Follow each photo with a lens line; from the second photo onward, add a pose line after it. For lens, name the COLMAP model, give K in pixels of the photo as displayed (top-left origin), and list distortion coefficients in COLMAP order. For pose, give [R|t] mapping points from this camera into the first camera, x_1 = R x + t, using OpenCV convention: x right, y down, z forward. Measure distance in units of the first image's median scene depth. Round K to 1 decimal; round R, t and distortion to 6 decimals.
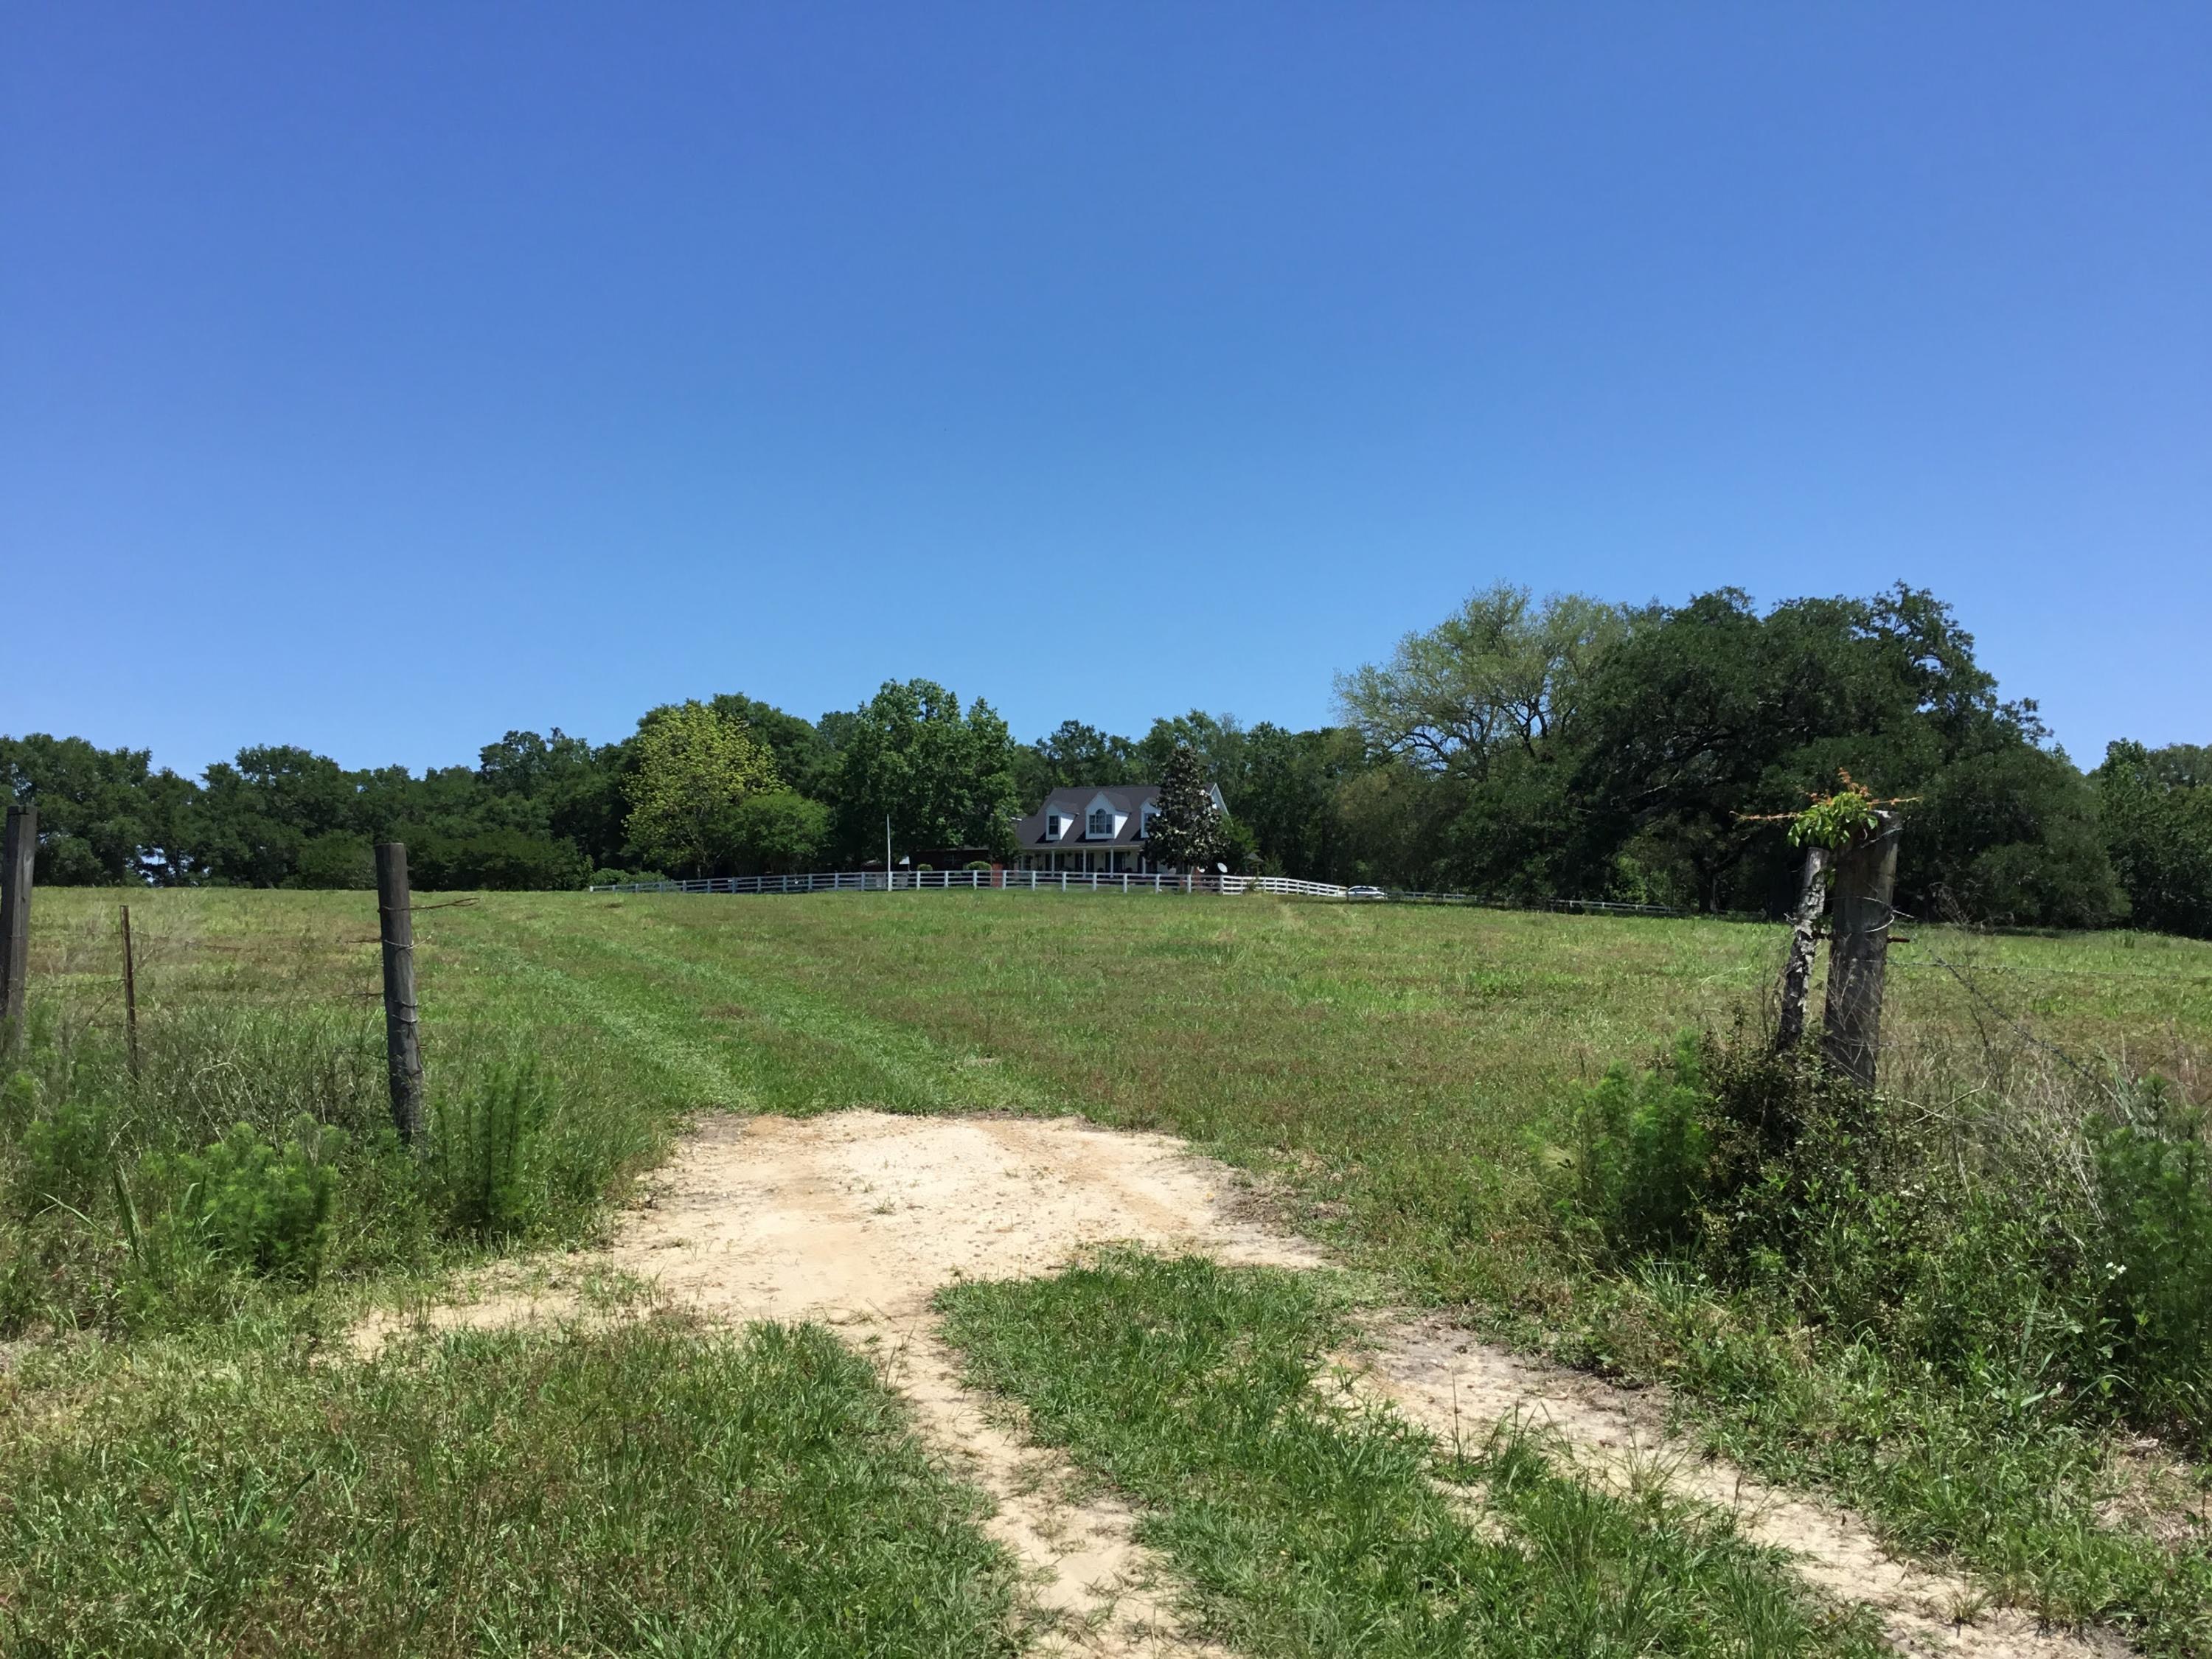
lens RADIAL K [[2051.7, 0, 1115.4], [0, 2051.7, 835.3], [0, 0, 1]] dist [0.032854, 0.000000]
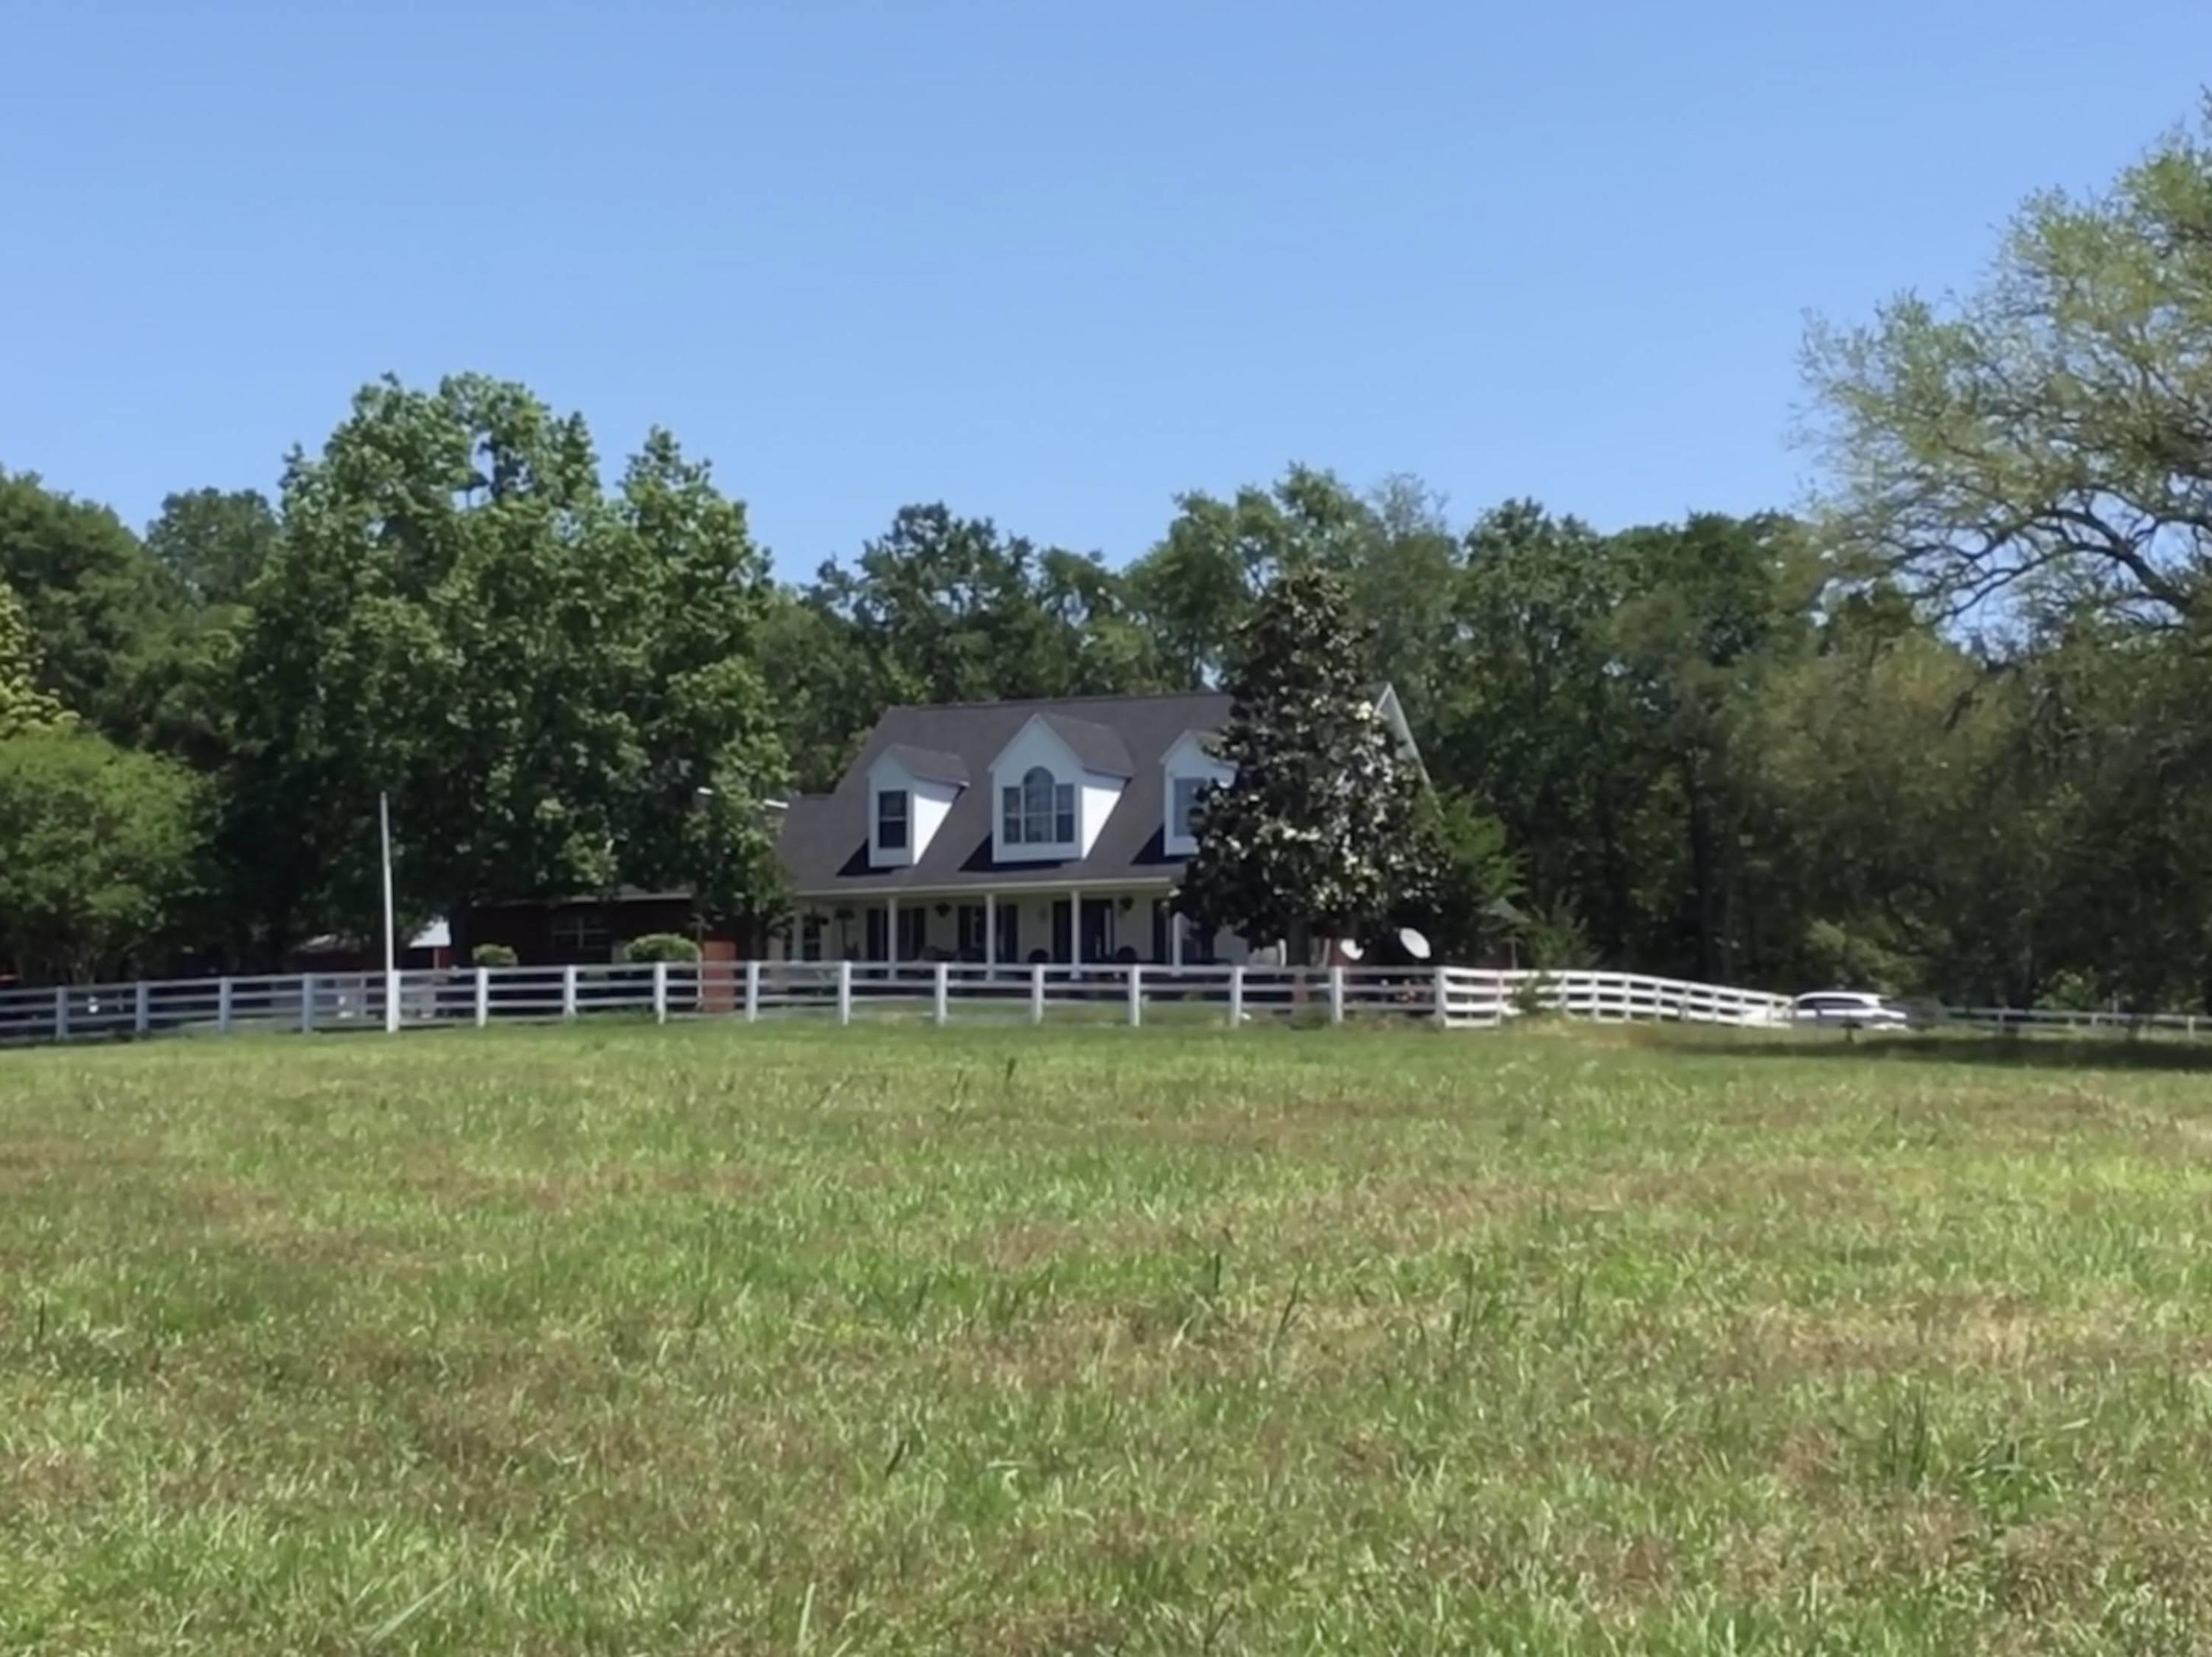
lens RADIAL K [[5118.9, 0, 1101.8], [0, 5118.9, 827.4], [0, 0, 1]] dist [-0.019665, 0.000000]
pose [[0.998735, -0.013722, 0.048384, -0.036279], [0.014075, 0.999877, -0.006955, 0.002368], [-0.048283, 0.007627, 0.998805, 0.189935]]
